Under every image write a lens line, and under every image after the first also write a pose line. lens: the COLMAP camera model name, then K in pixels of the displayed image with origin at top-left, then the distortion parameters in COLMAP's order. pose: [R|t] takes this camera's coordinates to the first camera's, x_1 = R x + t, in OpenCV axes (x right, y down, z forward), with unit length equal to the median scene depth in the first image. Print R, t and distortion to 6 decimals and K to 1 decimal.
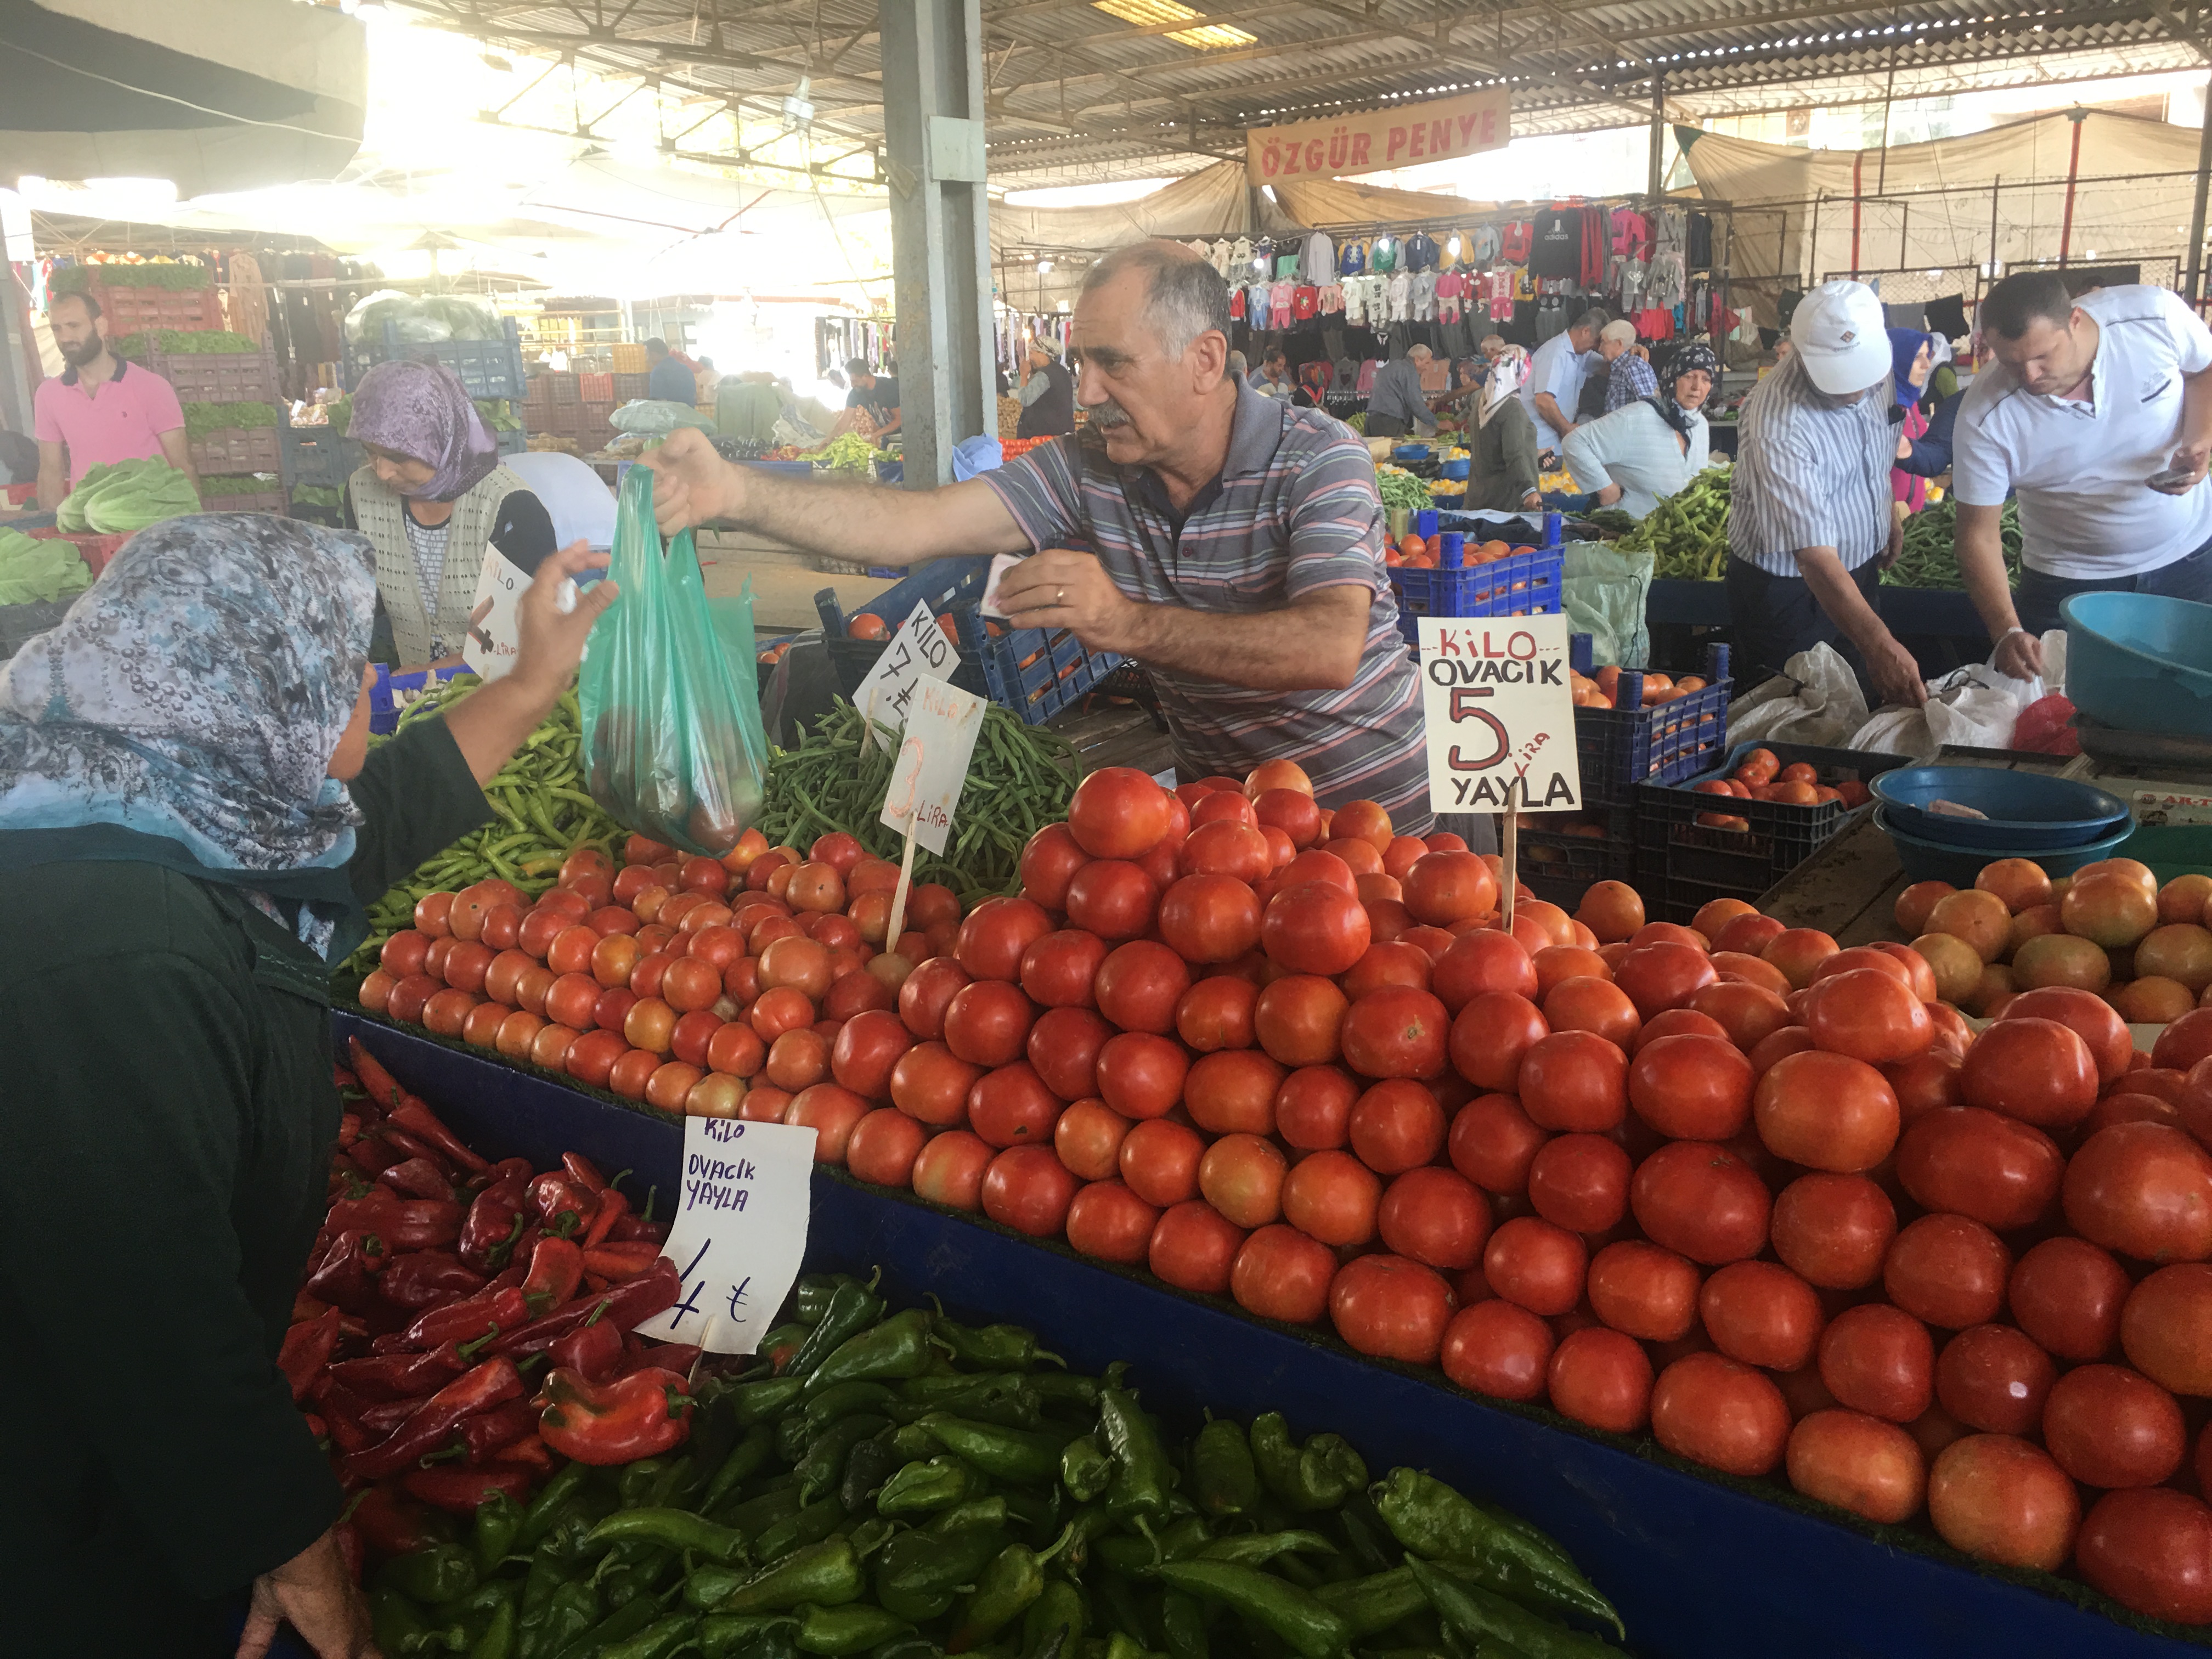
lens RADIAL K [[1856.6, 0, 1101.6], [0, 1856.6, 824.5], [0, 0, 1]] dist [0.002639, -0.003657]
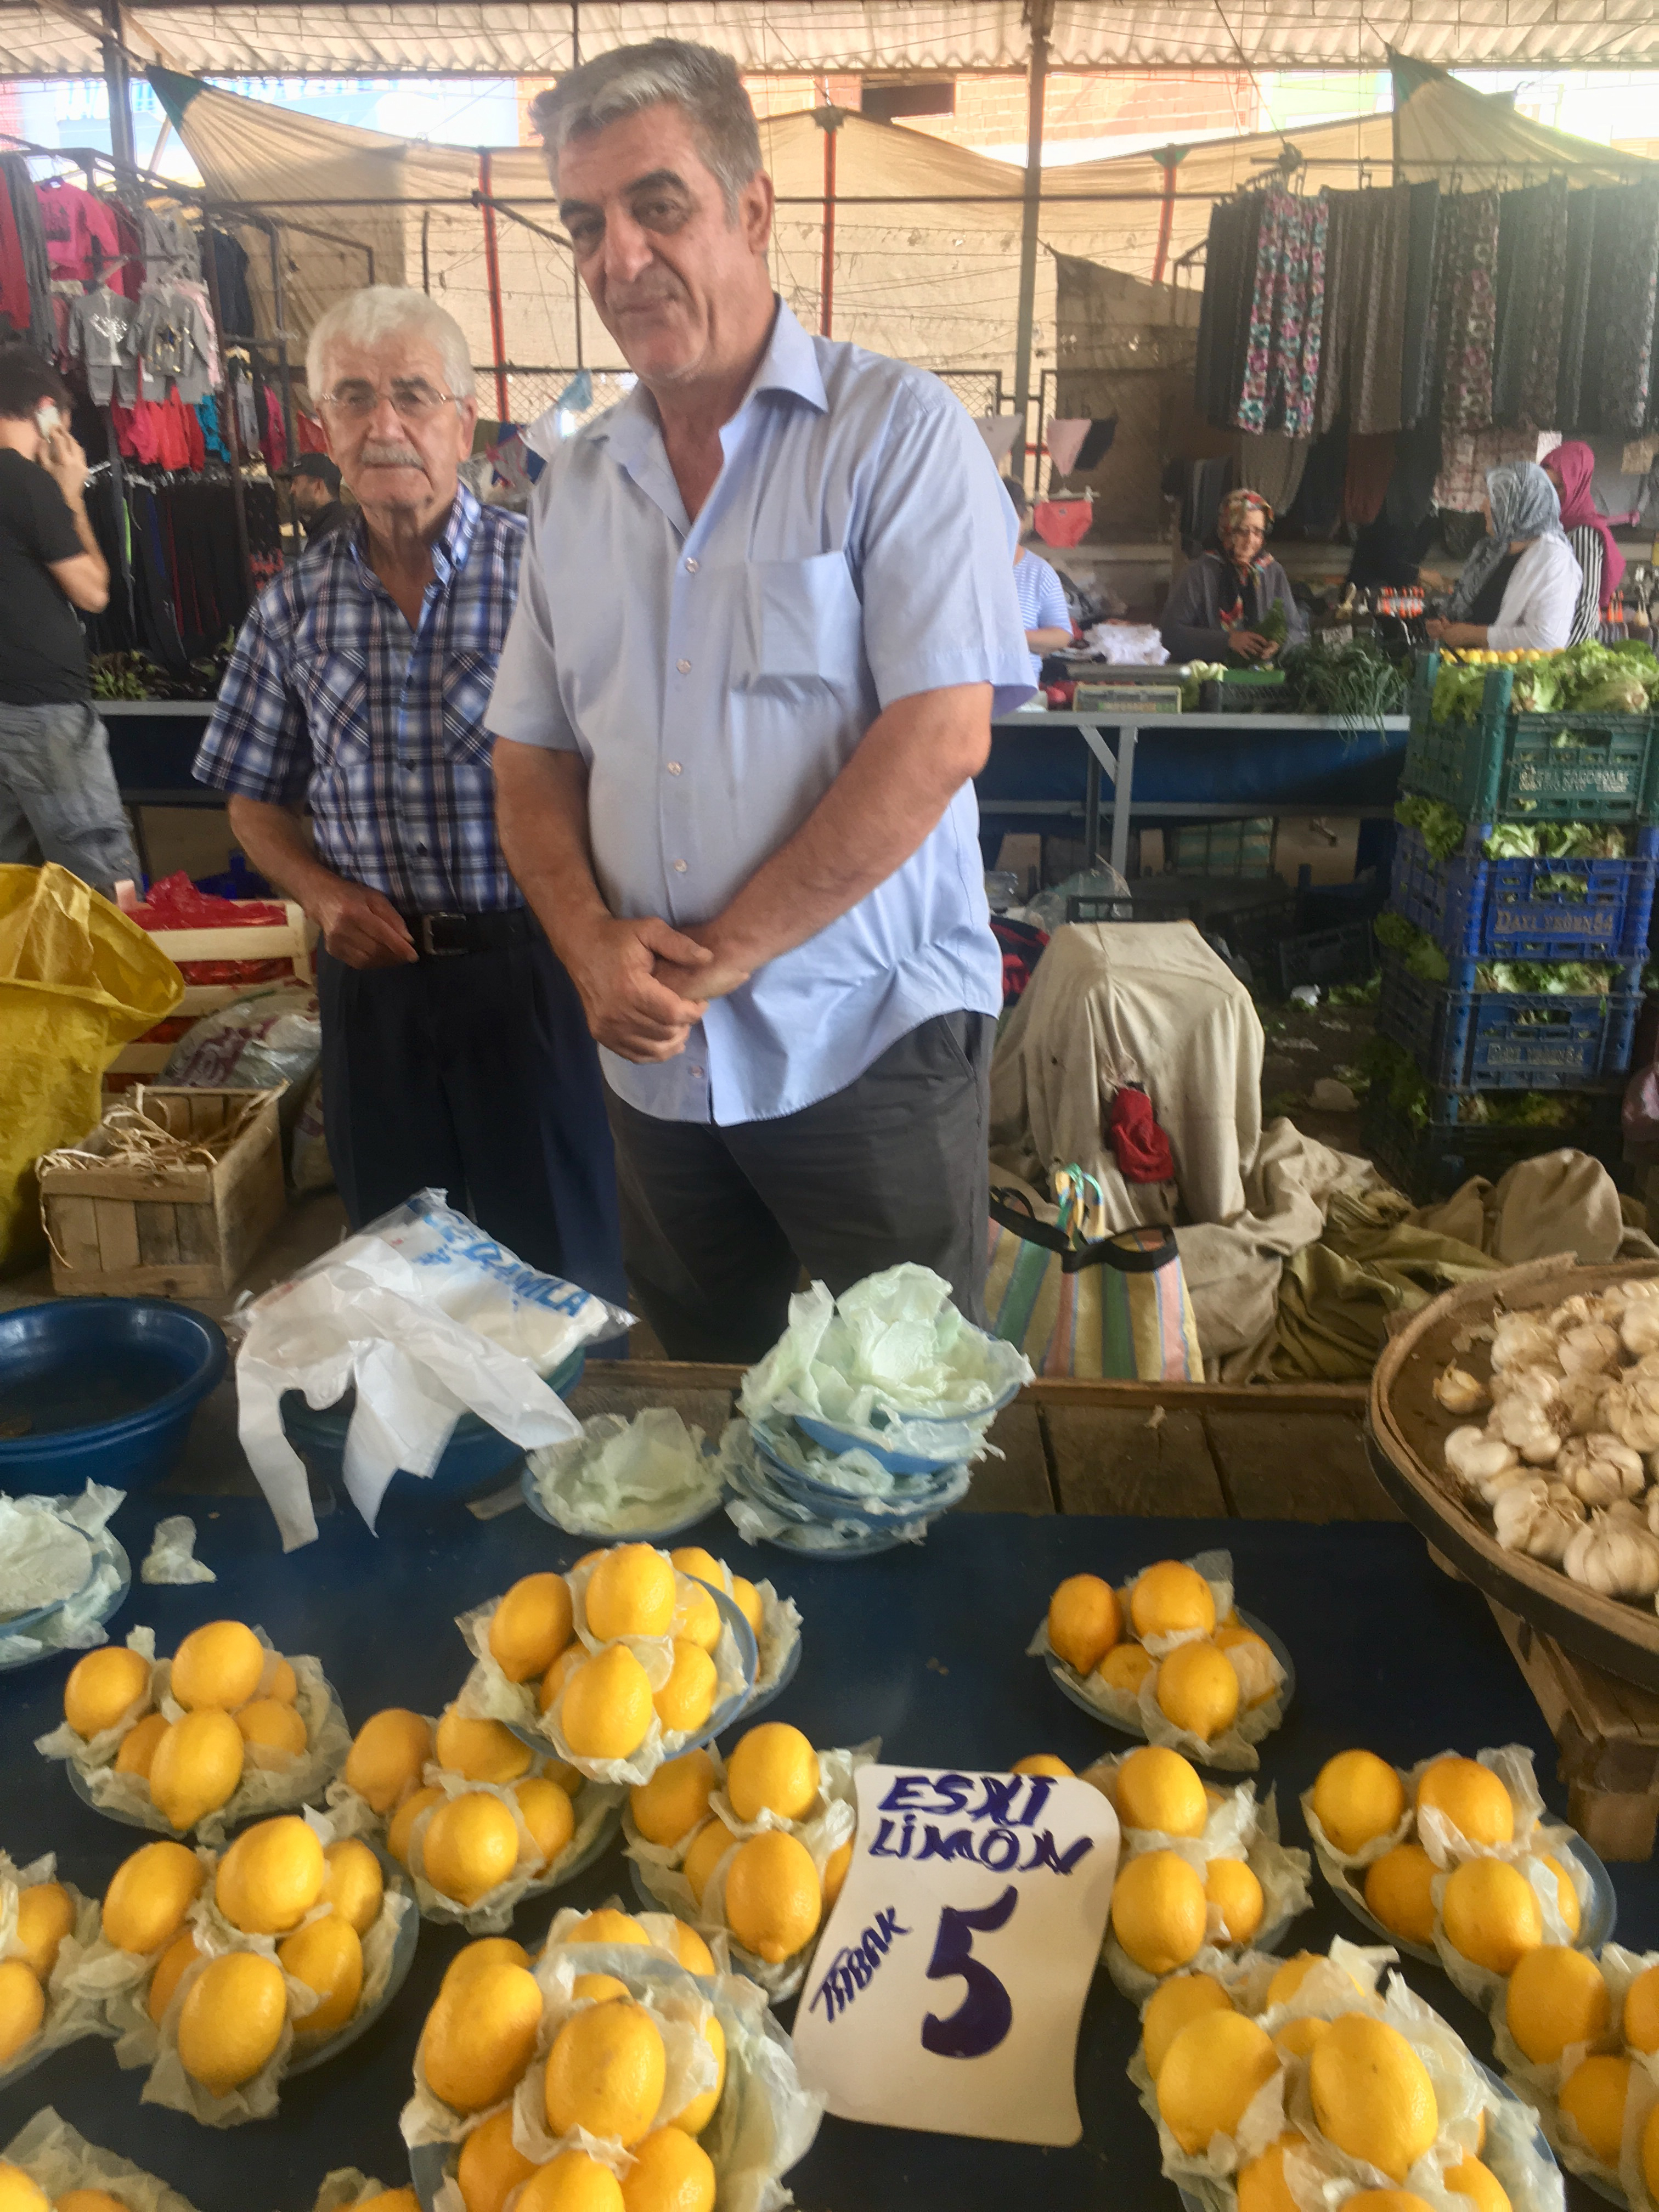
lens RADIAL K [[1856.6, 0, 824.4], [0, 1856.6, 1111.1], [0, 0, 1]] dist [0.002639, -0.003657]
pose [[0.820222, -0.144465, 0.553502, 0.145304], [0.106002, 0.989213, 0.101104, -0.125722], [-0.562138, -0.024255, 0.826688, 0.498711]]
